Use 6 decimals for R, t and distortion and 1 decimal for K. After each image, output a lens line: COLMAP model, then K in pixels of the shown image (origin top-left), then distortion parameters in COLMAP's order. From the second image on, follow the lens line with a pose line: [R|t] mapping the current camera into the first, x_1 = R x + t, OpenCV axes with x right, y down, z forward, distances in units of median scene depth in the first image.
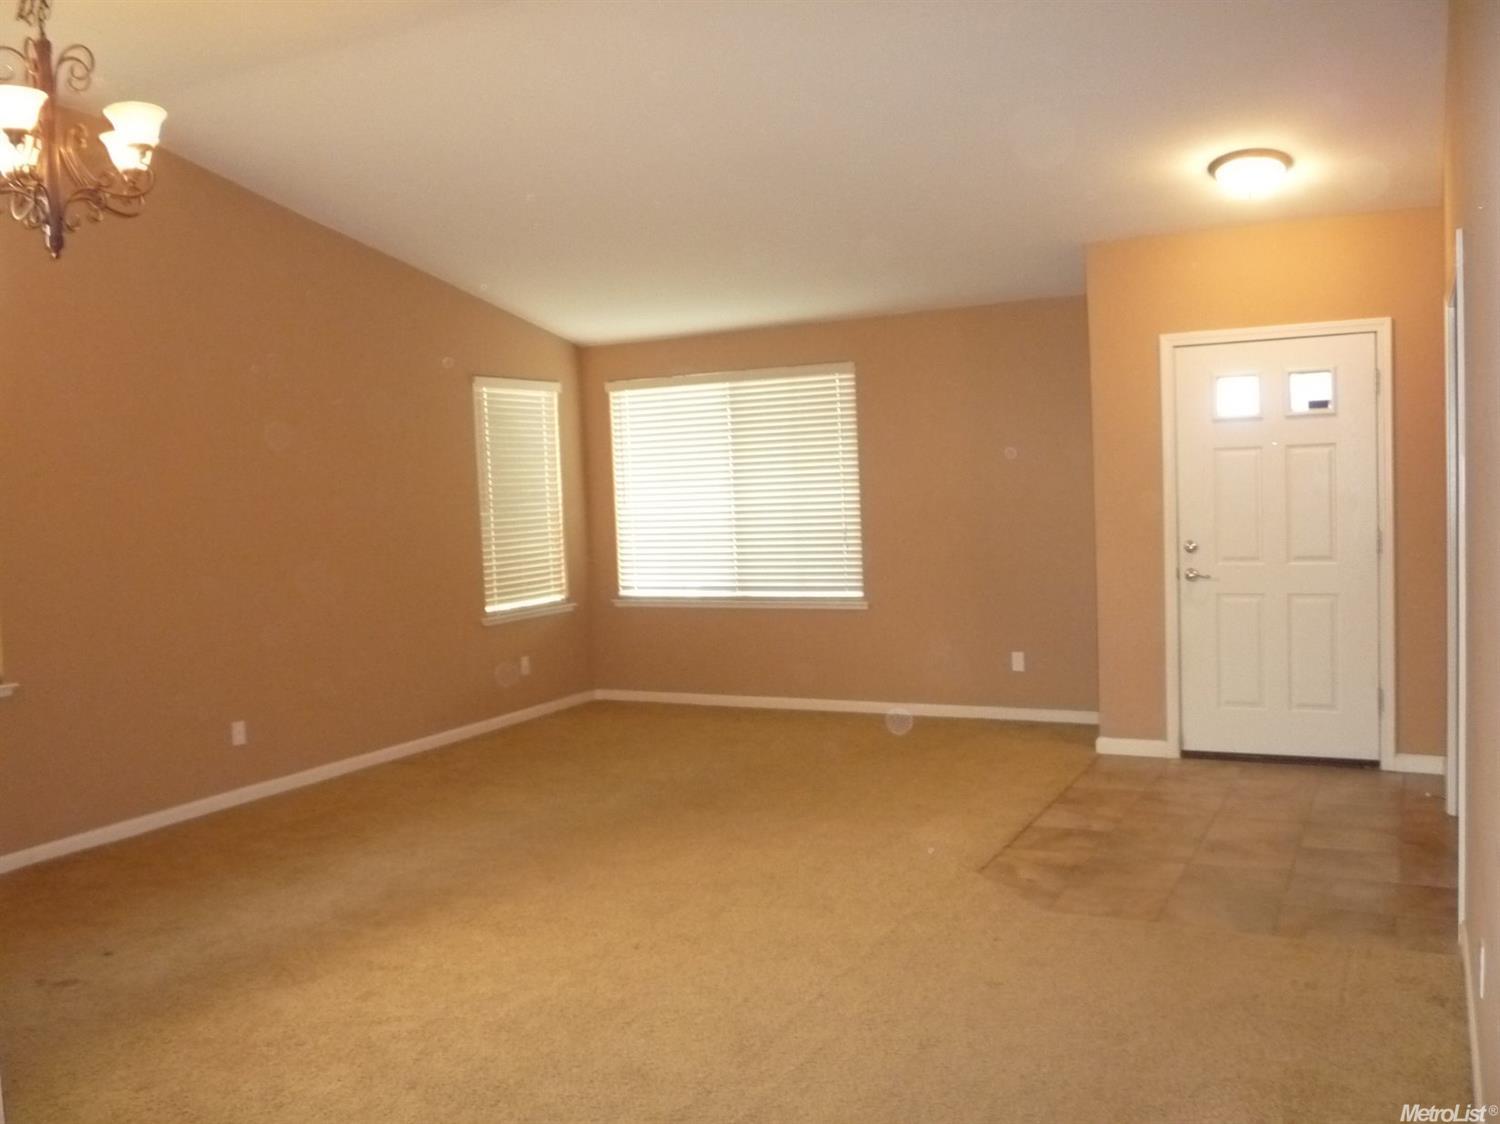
lens RADIAL K [[1308.8, 0, 750.0], [0, 1308.8, 562.0], [0, 0, 1]] dist [-0.060188, 0.028574]
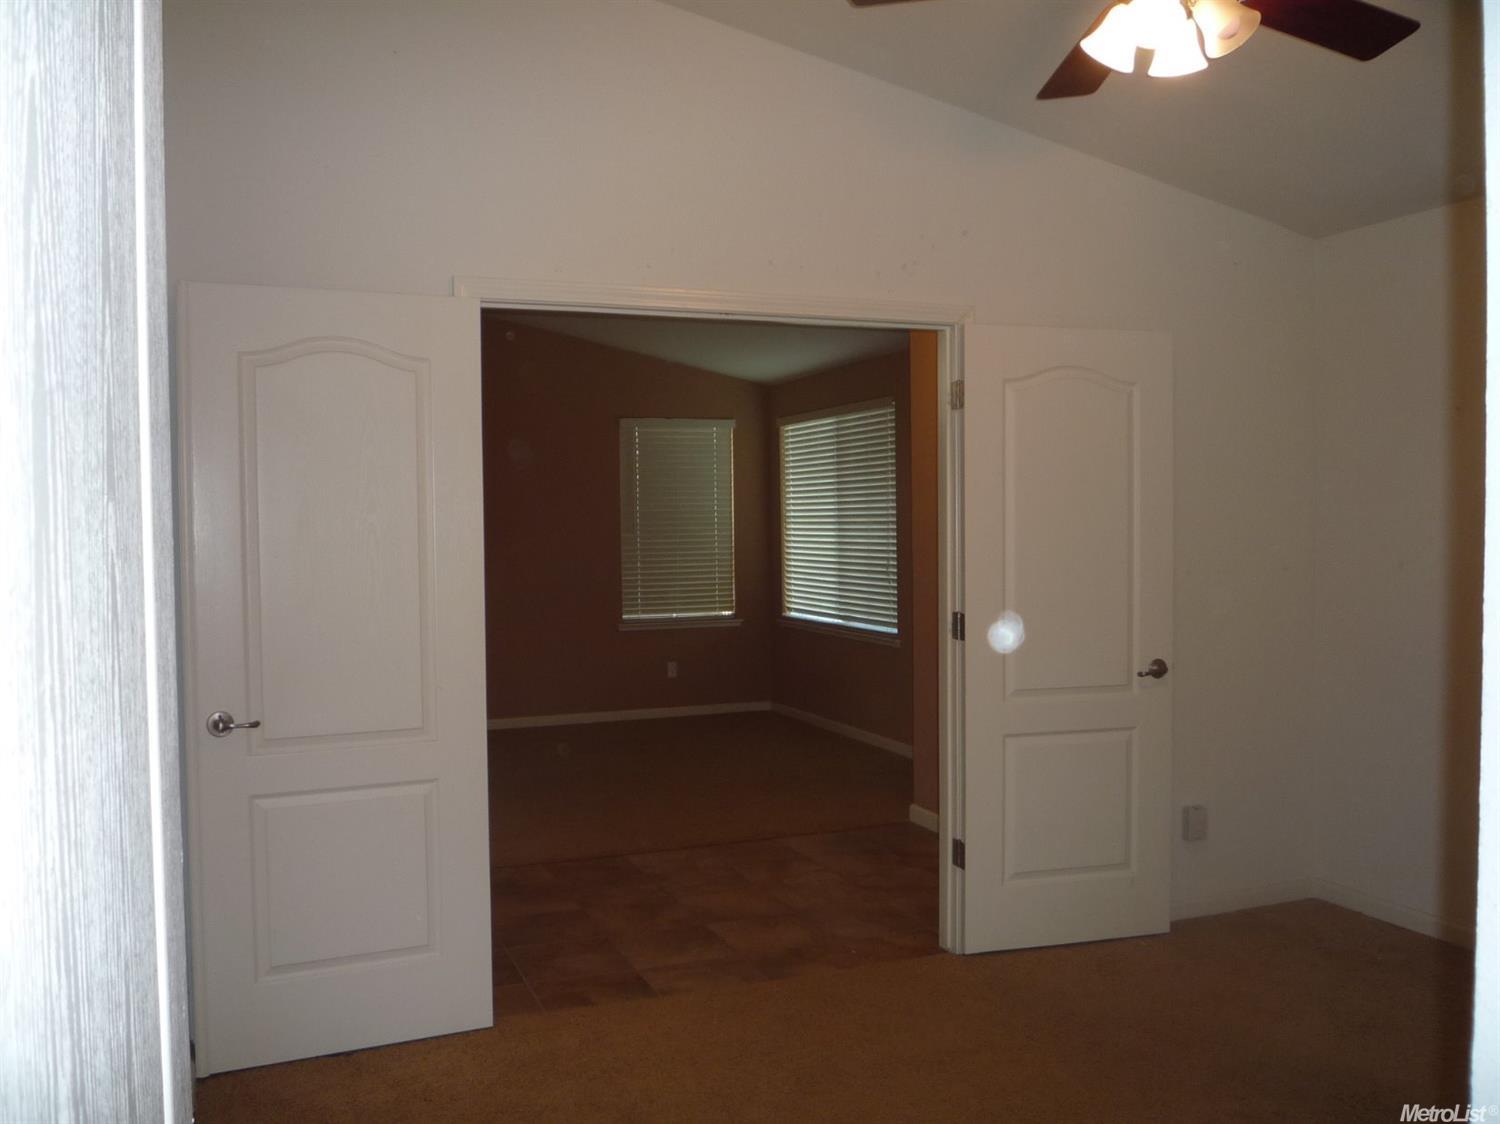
lens RADIAL K [[1308.8, 0, 750.0], [0, 1308.8, 562.0], [0, 0, 1]] dist [-0.060188, 0.028574]
pose [[0.749669, 0.049462, -0.659962, 0.642153], [-0.053777, 0.998458, 0.013744, -0.034386], [0.659625, 0.025188, 0.751173, 0.187282]]
